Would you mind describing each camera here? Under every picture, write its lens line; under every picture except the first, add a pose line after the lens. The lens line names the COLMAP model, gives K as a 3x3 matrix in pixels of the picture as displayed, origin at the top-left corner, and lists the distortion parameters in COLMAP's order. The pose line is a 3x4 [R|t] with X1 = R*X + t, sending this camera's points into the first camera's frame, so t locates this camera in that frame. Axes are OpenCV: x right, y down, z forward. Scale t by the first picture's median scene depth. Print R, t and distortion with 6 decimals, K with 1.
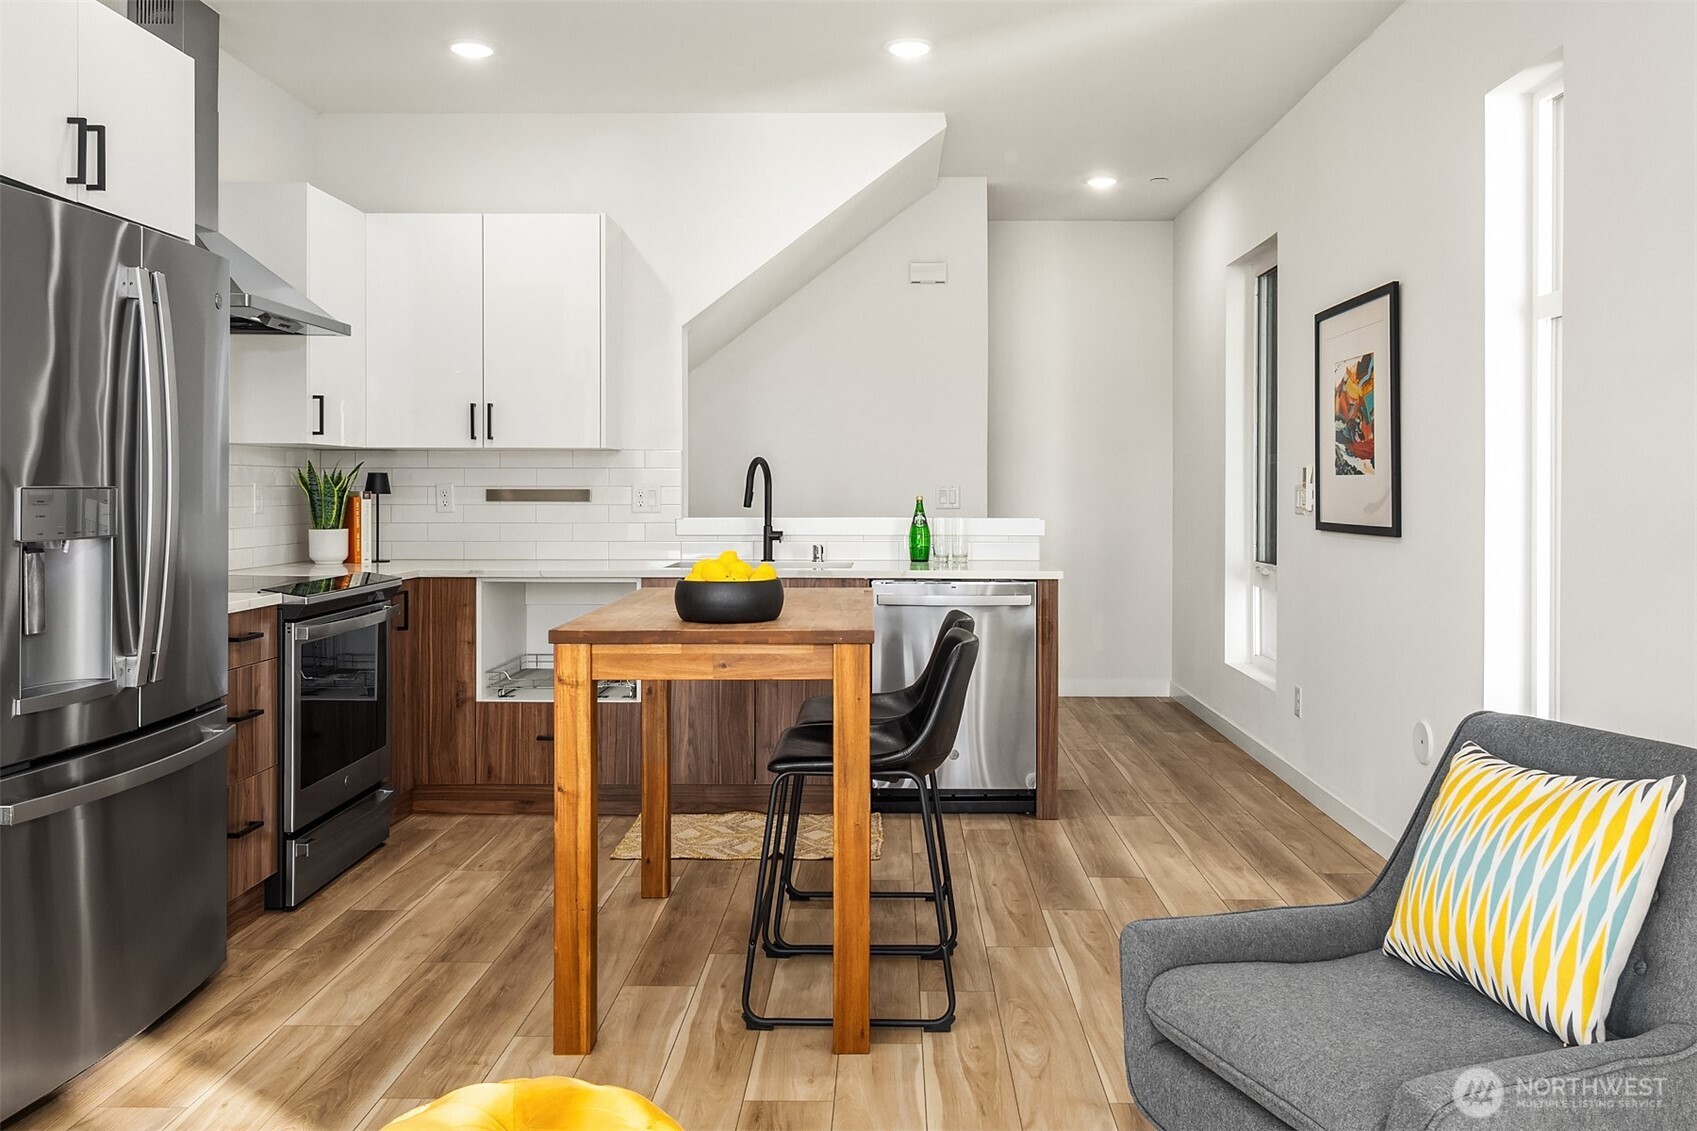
lens RADIAL K [[1376.0, 0, 873.5], [0, 1376.0, 489.5], [0, 0, 1]] dist [0.023121, -0.026236]
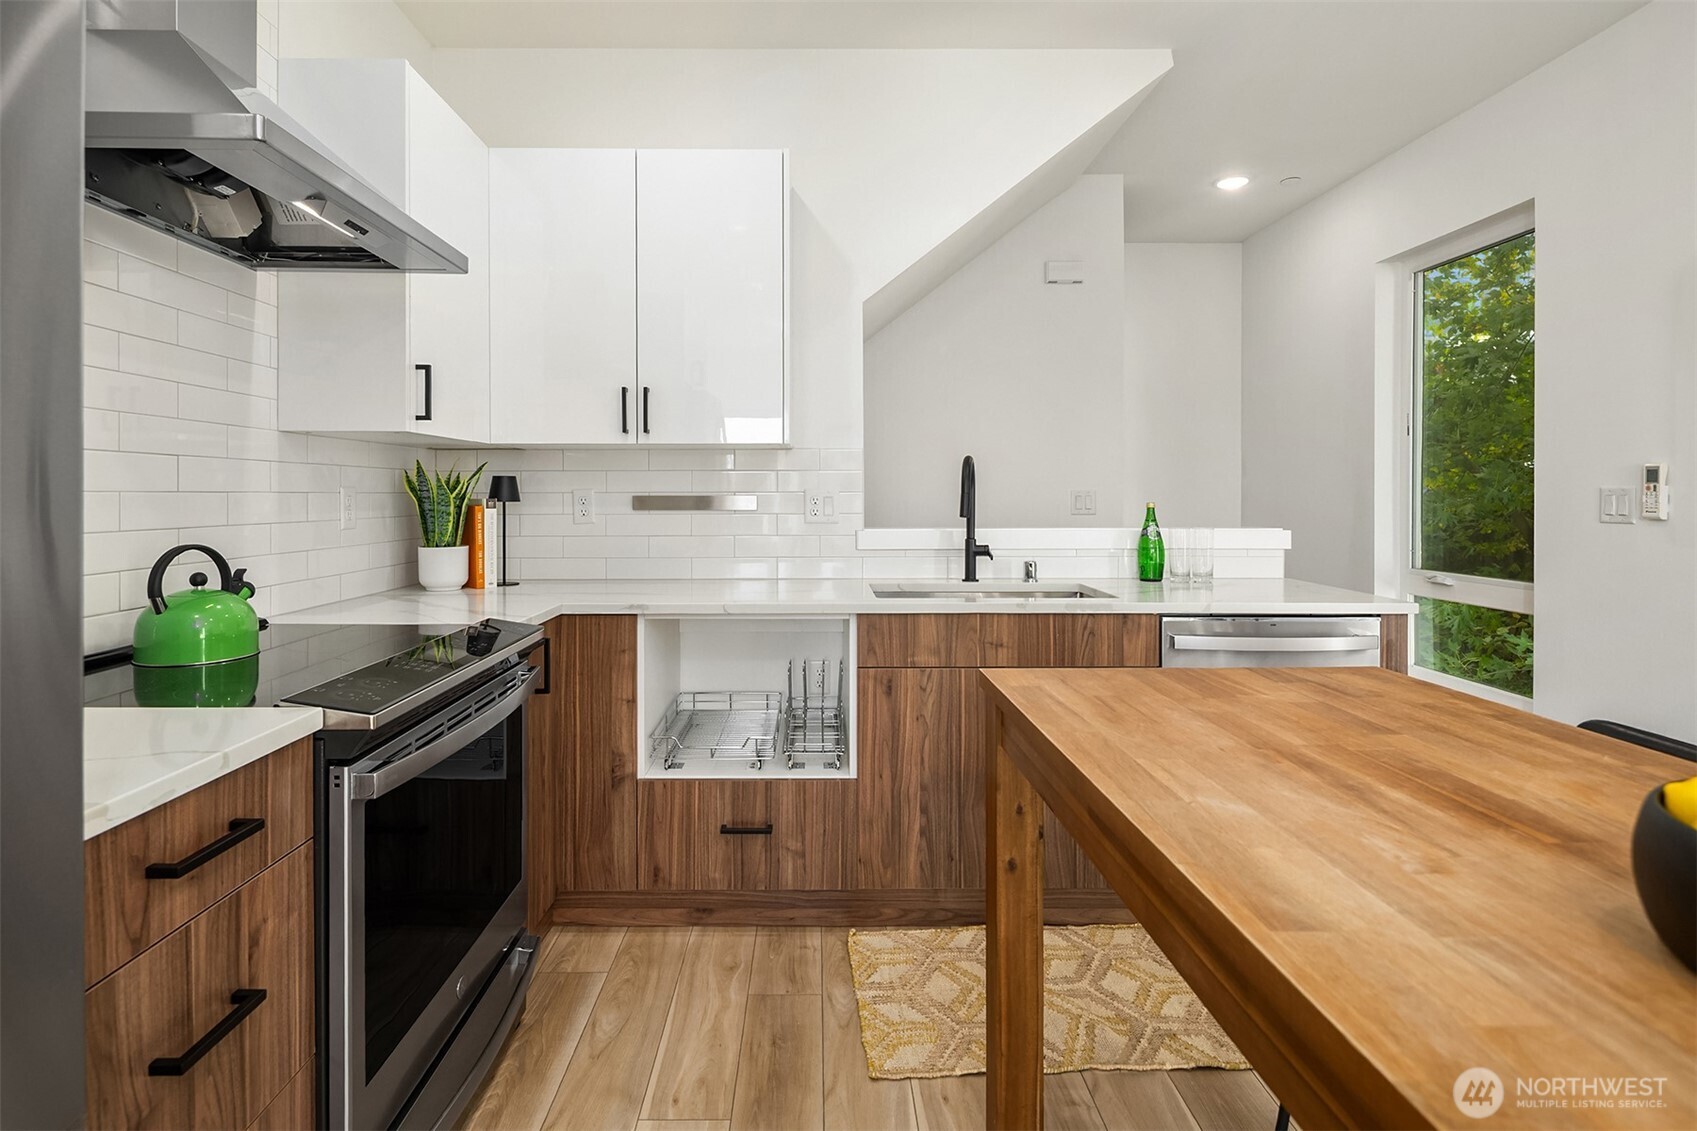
lens RADIAL K [[851.0, 0, 803.2], [0, 851.0, 492.3], [0, 0, 1]] dist [0.006504, -0.002415]
pose [[0.999996, -0.002335, 0.001632, -0.198717], [0.002338, 0.999996, -0.001670, -0.001239], [-0.001628, 0.001674, 0.999997, 0.537317]]
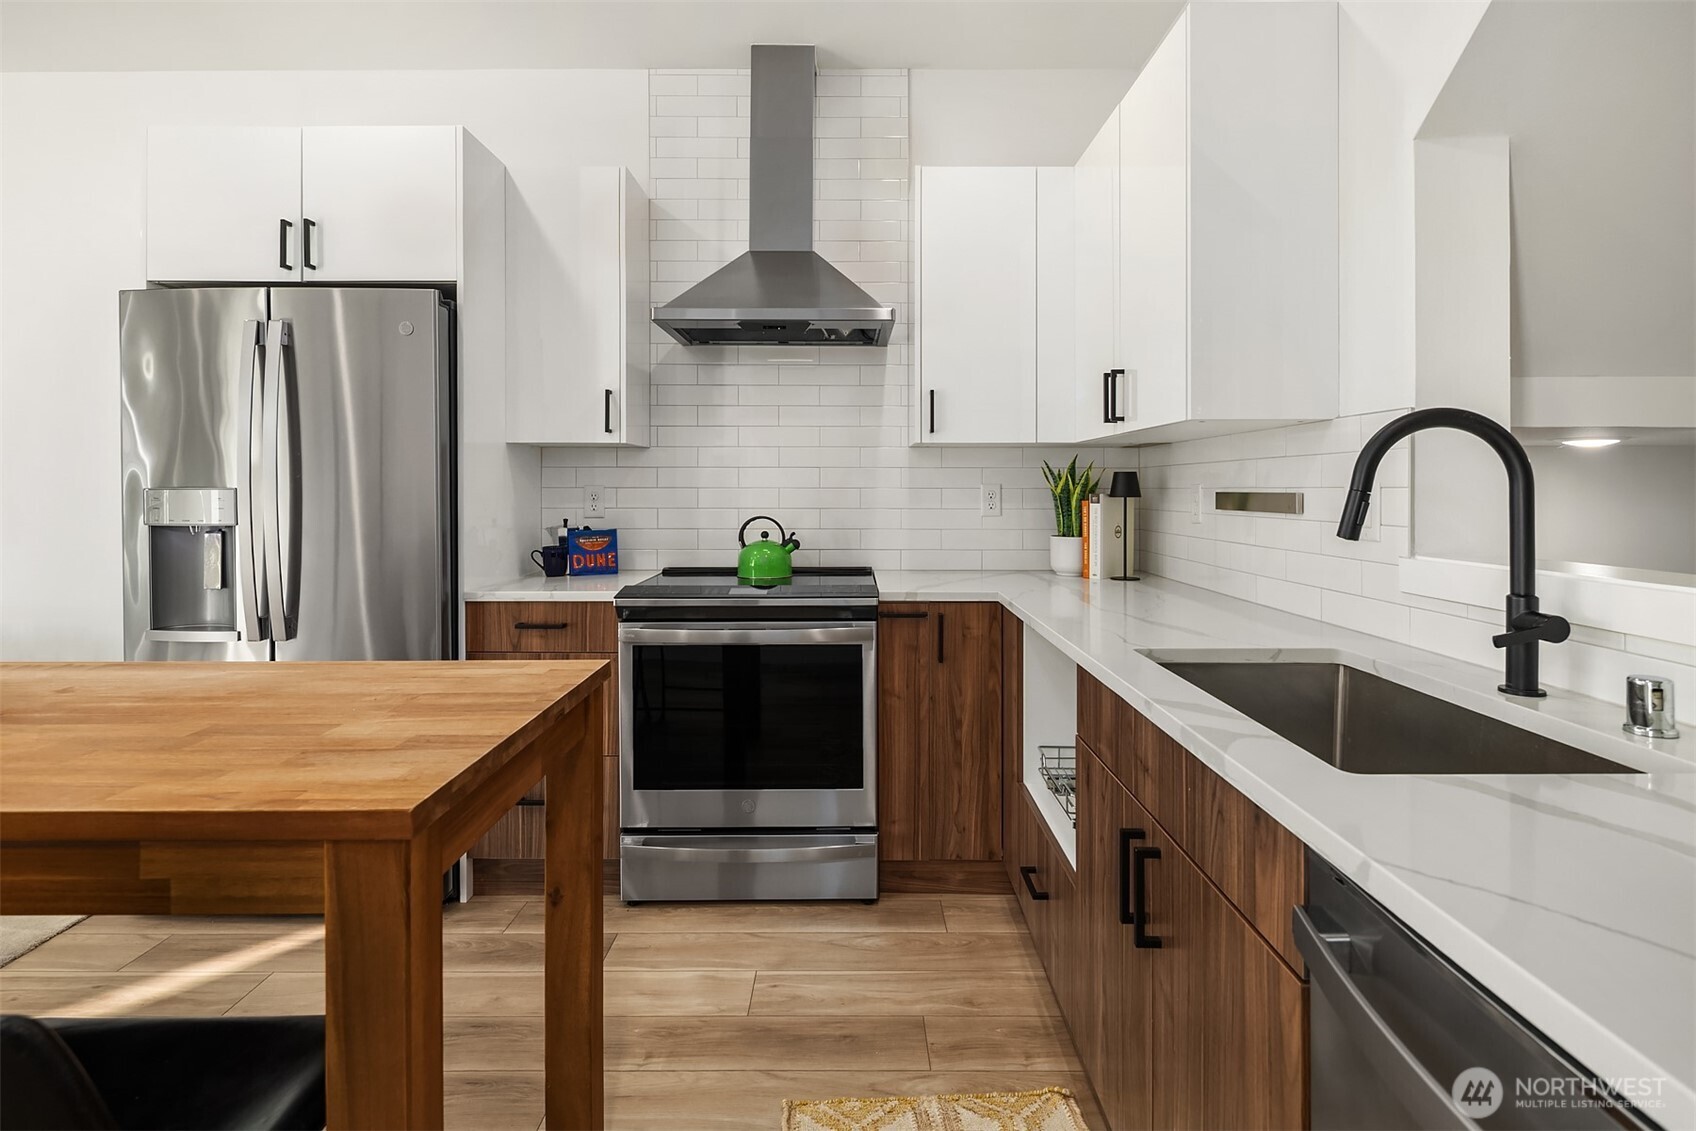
lens RADIAL K [[850.5, 0, 866.4], [0, 850.5, 488.7], [0, 0, 1]] dist [0.006504, -0.002415]
pose [[0.007959, 0.000349, -0.999968, 0.162656], [-0.003327, 0.999994, 0.000323, -0.001659], [0.999963, 0.003324, 0.007960, 0.916294]]
